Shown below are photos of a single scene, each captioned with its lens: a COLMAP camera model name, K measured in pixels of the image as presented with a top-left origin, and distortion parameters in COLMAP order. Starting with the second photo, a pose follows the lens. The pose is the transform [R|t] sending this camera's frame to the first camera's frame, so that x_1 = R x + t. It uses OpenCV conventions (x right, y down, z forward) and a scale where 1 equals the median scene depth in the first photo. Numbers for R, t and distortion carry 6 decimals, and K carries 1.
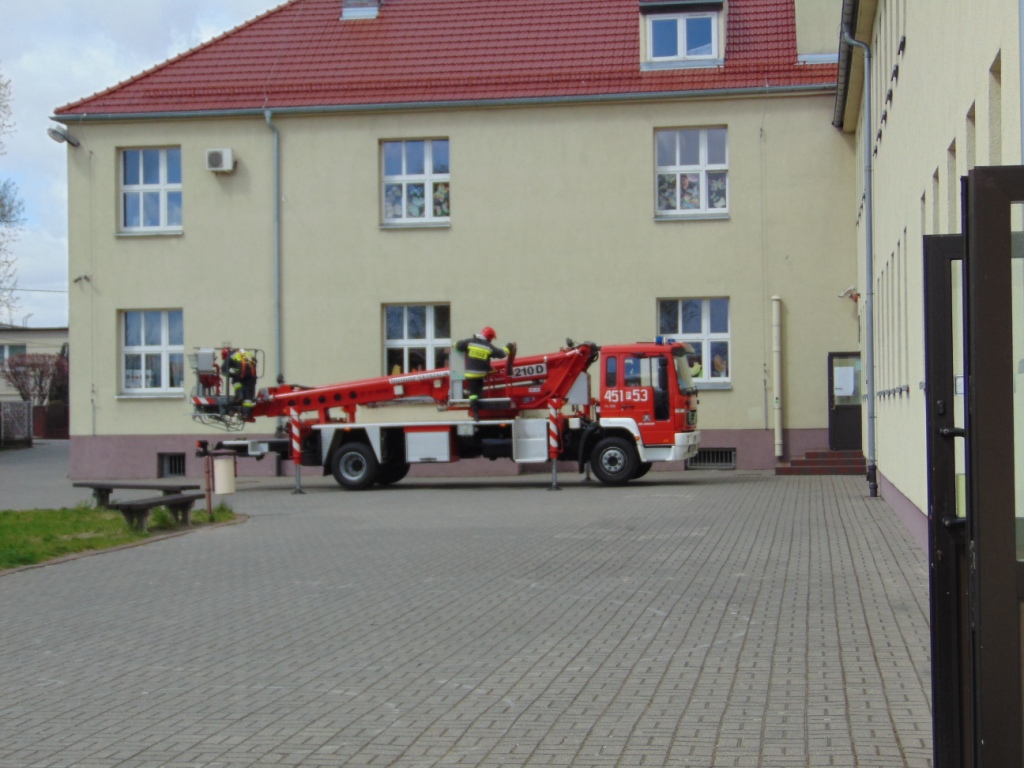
lens RADIAL K [[1780.7, 0, 496.9], [0, 1780.7, 384.0], [0, 0, 1]] dist [0.074039, 0.047501]
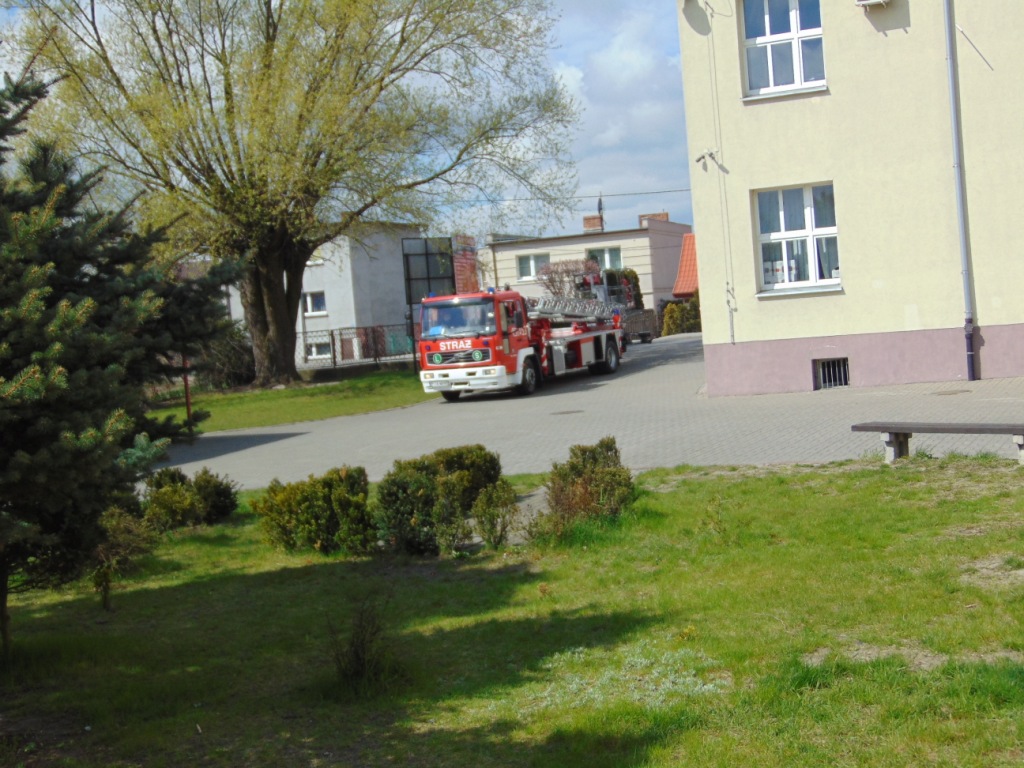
lens RADIAL K [[1477.0, 0, 512.0], [0, 1477.0, 384.0], [0, 0, 1]] dist [-0.009994, 0.023319]
pose [[0.967284, -0.055177, -0.247625, -0.154249], [0.072784, 0.995386, 0.062515, -0.002974], [0.243033, -0.078493, 0.966837, 0.302513]]
